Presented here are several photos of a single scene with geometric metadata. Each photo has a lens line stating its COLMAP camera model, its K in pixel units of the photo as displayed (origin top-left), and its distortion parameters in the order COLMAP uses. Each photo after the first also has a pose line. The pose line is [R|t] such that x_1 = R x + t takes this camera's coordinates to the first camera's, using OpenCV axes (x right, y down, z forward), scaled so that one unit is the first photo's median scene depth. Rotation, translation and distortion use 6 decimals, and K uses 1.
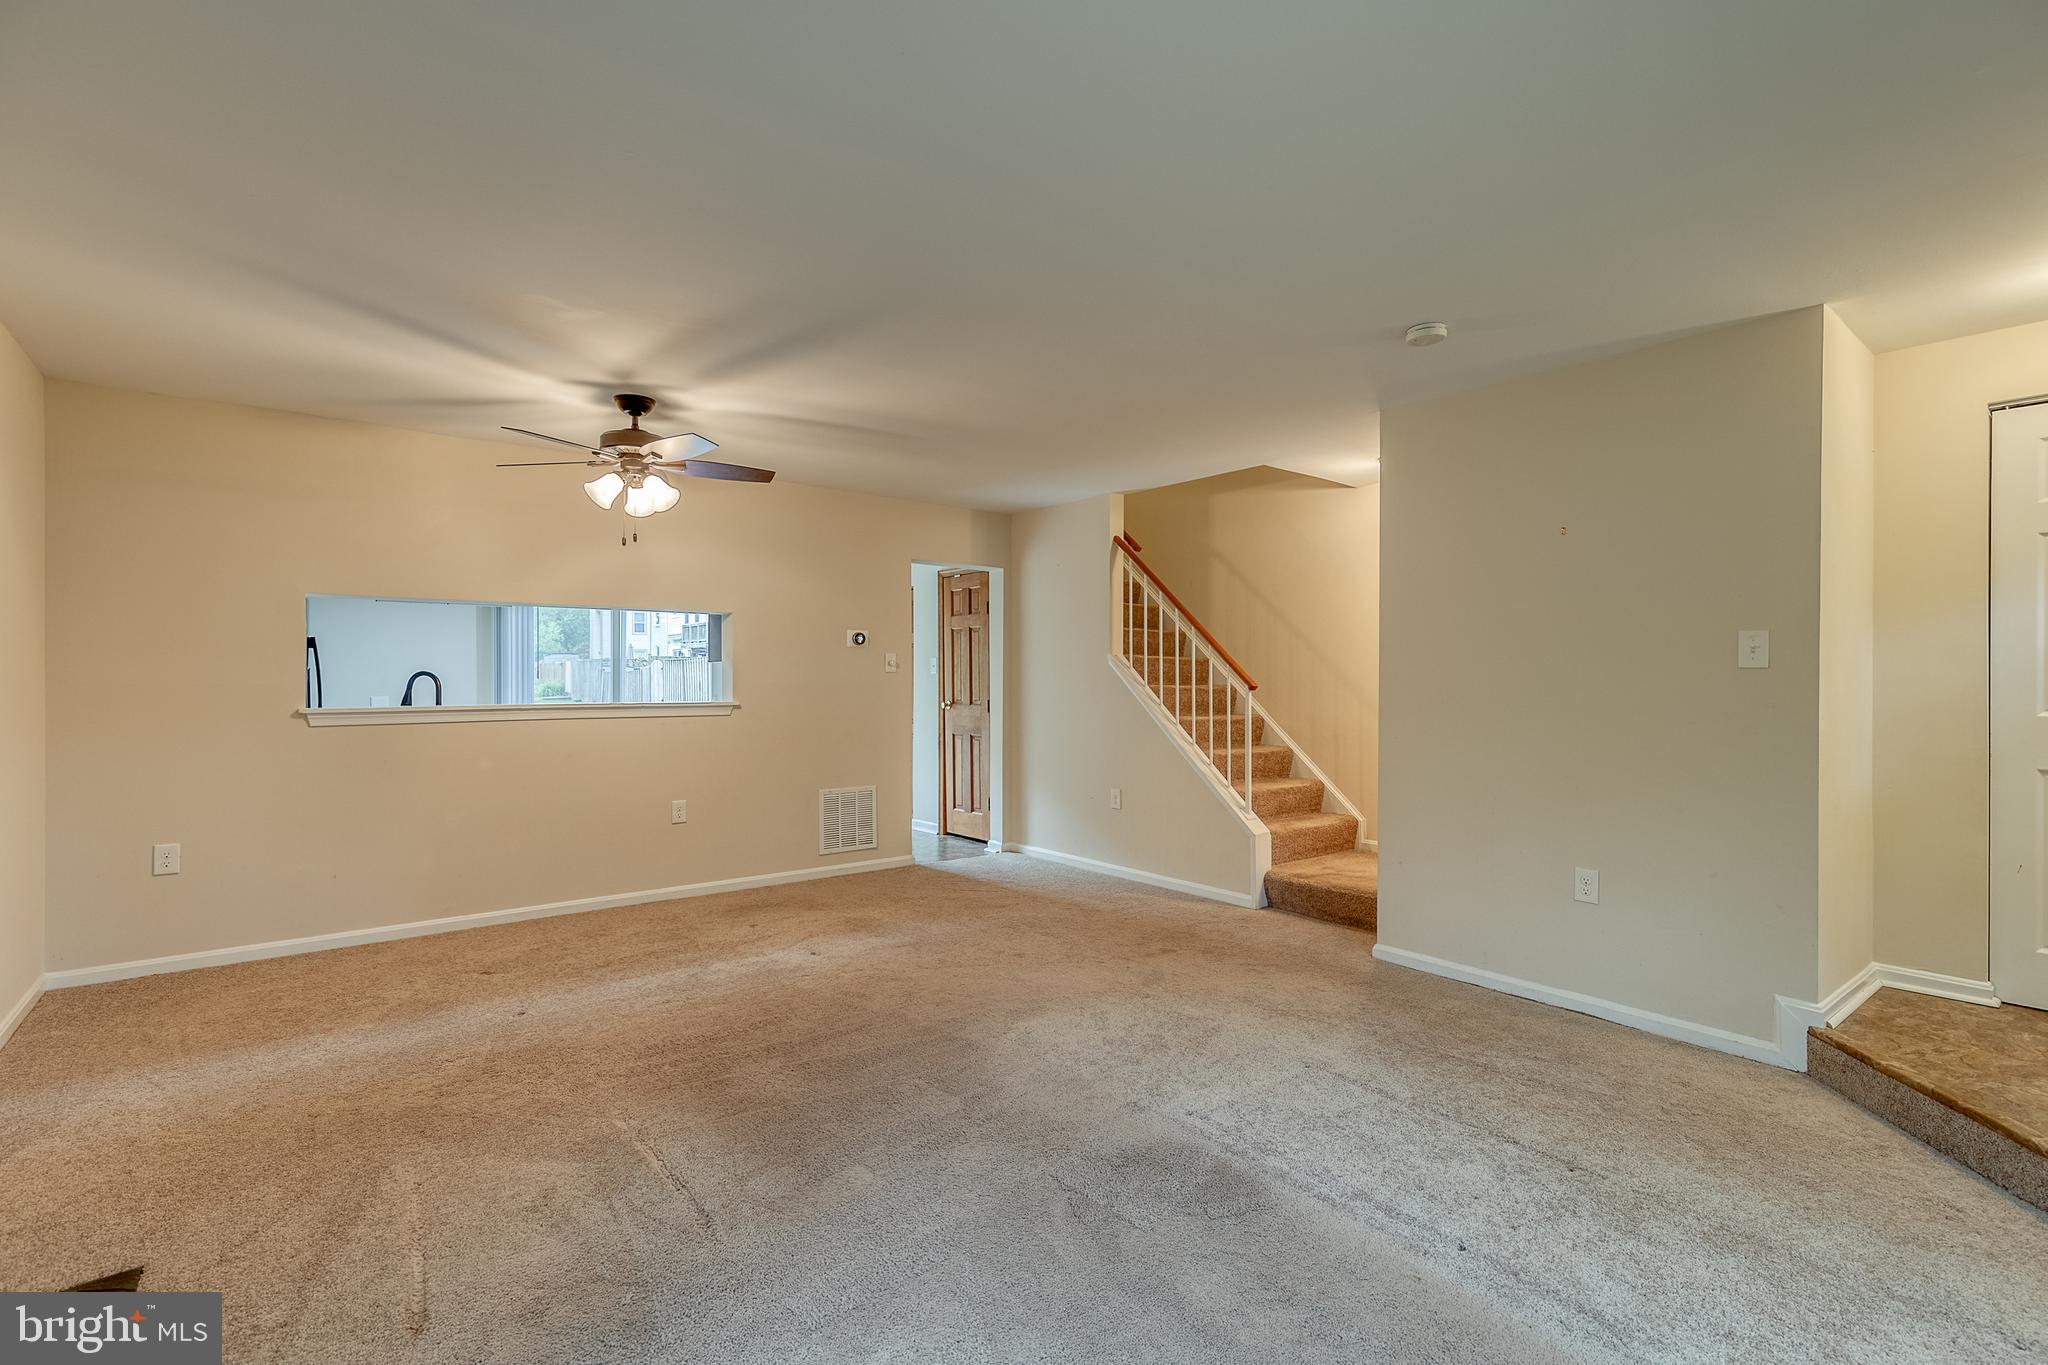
lens RADIAL K [[928.6, 0, 1028.2], [0, 928.6, 691.9], [0, 0, 1]] dist [0.003825, -0.000034]
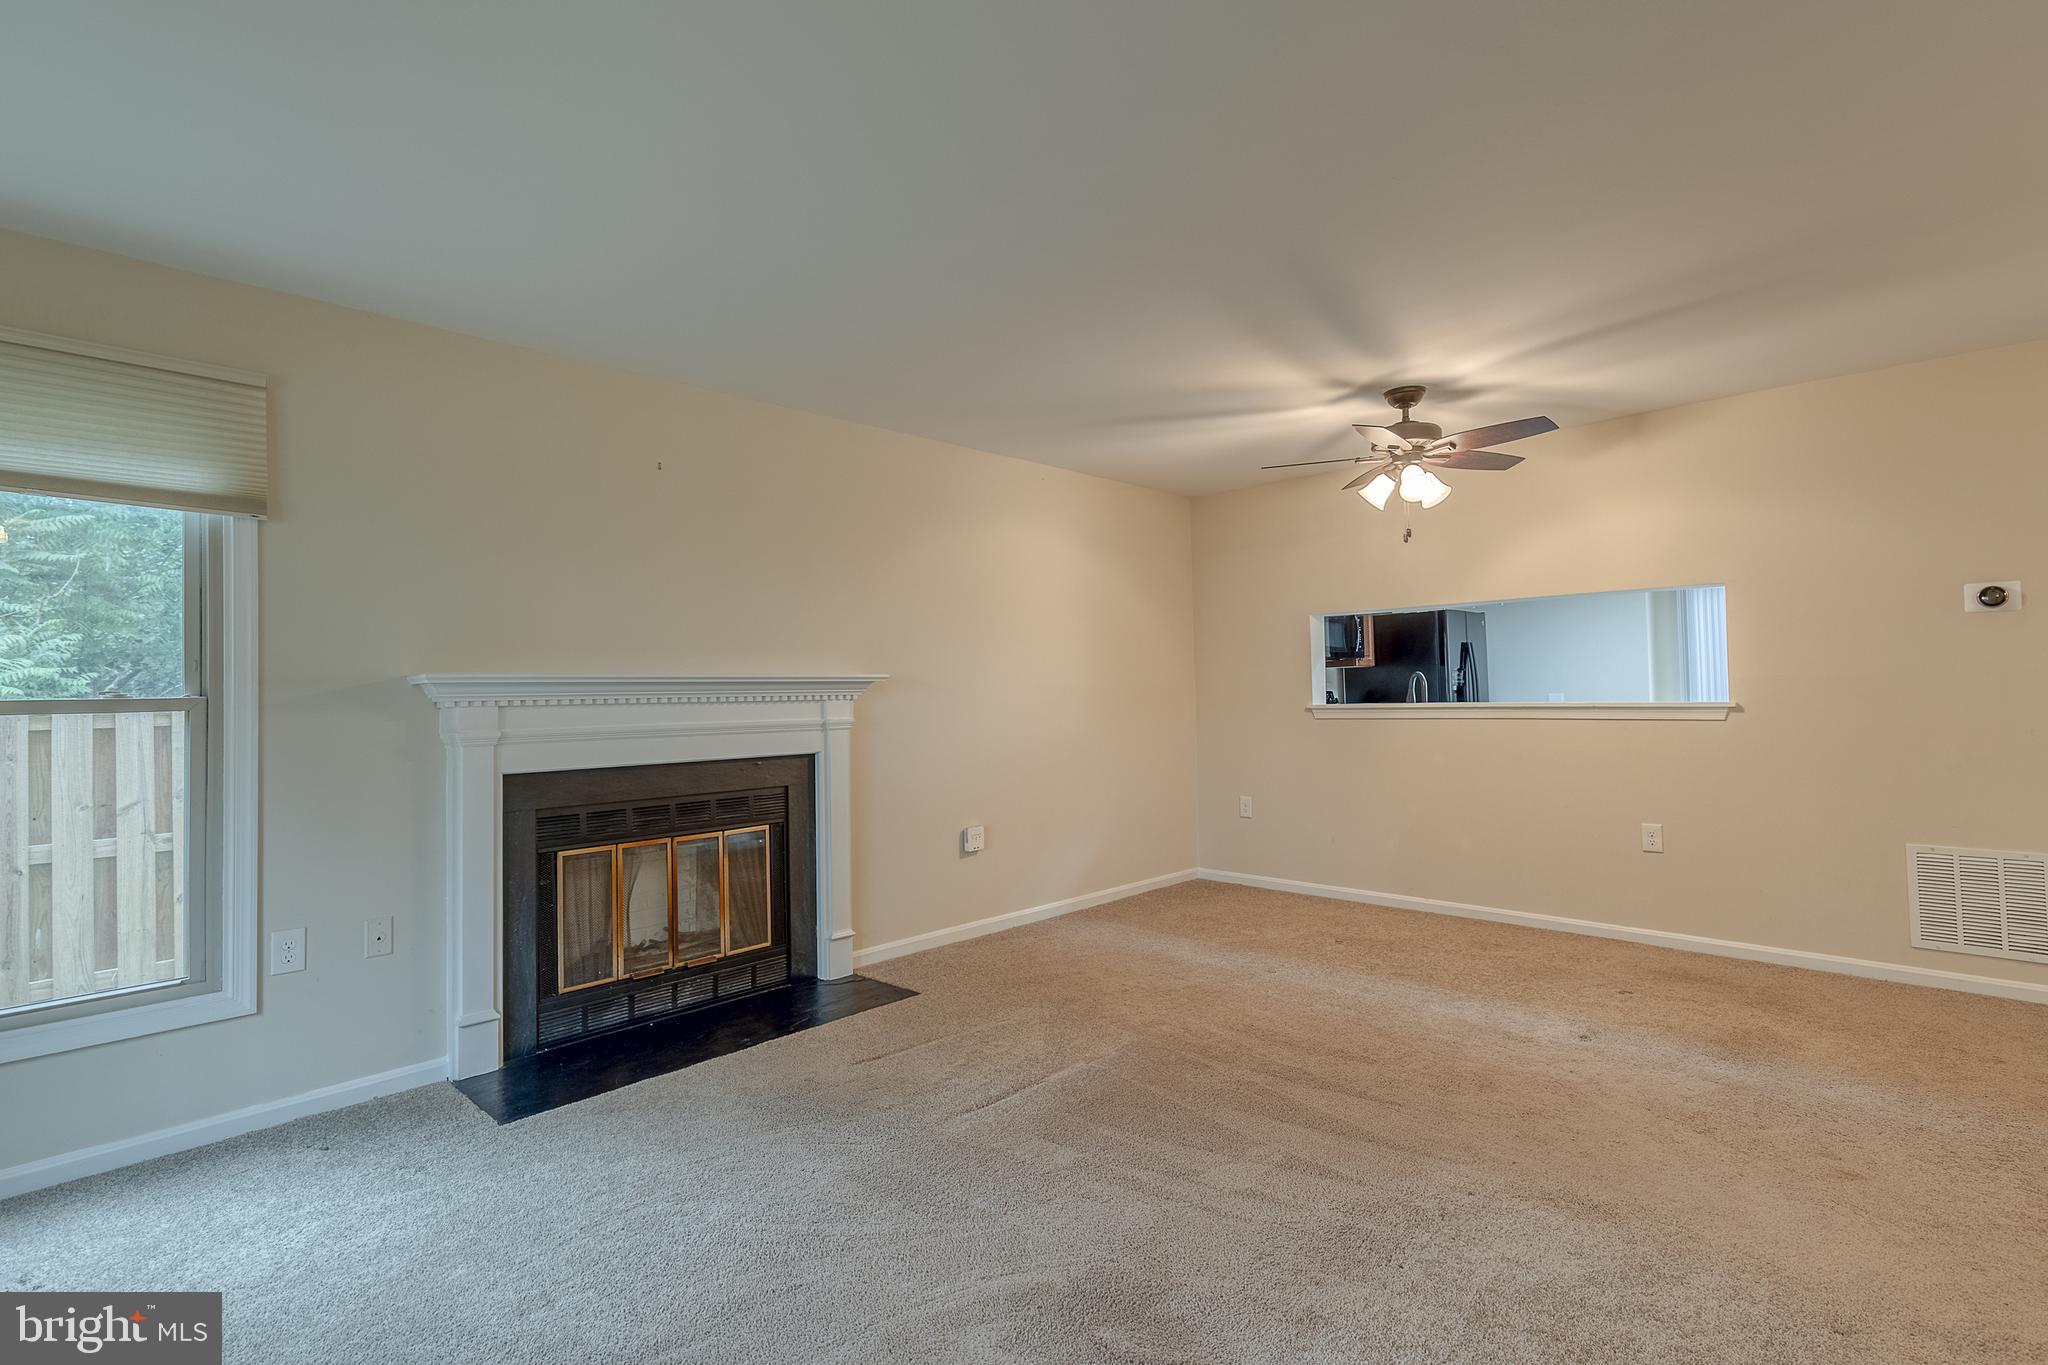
lens RADIAL K [[963.7, 0, 1024.0], [0, 963.7, 682.5], [0, 0, 1]] dist [0.002035, 0.000331]
pose [[0.116705, -0.009225, -0.993124, 0.496289], [0.008404, 0.999930, -0.008300, -0.004574], [0.993131, -0.007377, 0.116774, 0.454697]]
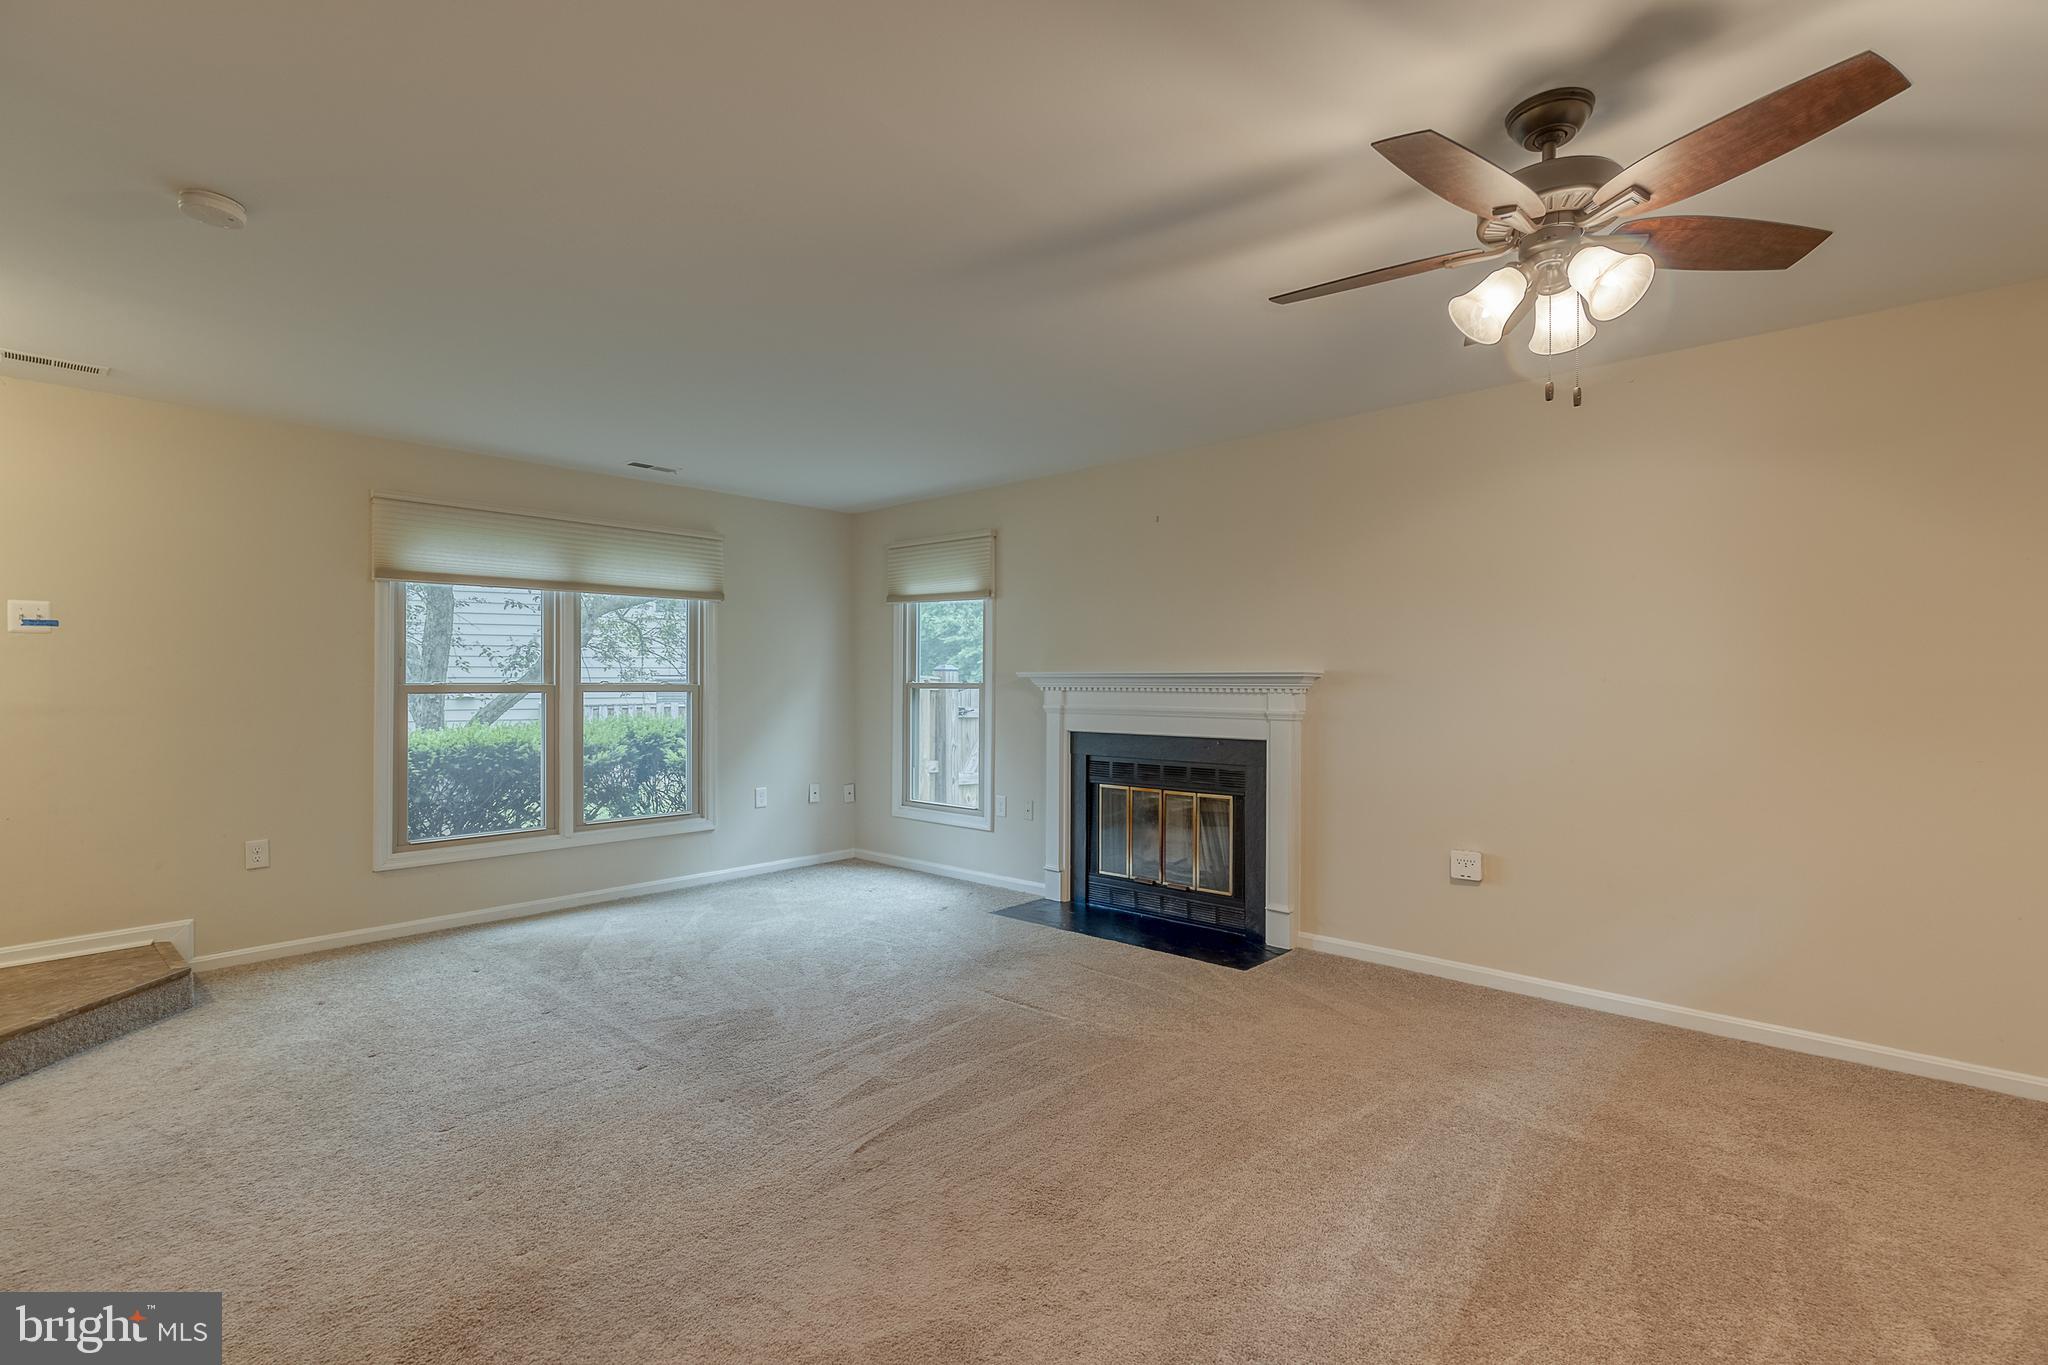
lens RADIAL K [[928.6, 0, 1028.2], [0, 928.6, 691.9], [0, 0, 1]] dist [0.003825, -0.000034]
pose [[-0.987213, -0.001538, -0.159397, -0.068818], [-0.004060, 0.999872, 0.015502, -0.013109], [0.159353, 0.015951, -0.987093, 1.364373]]
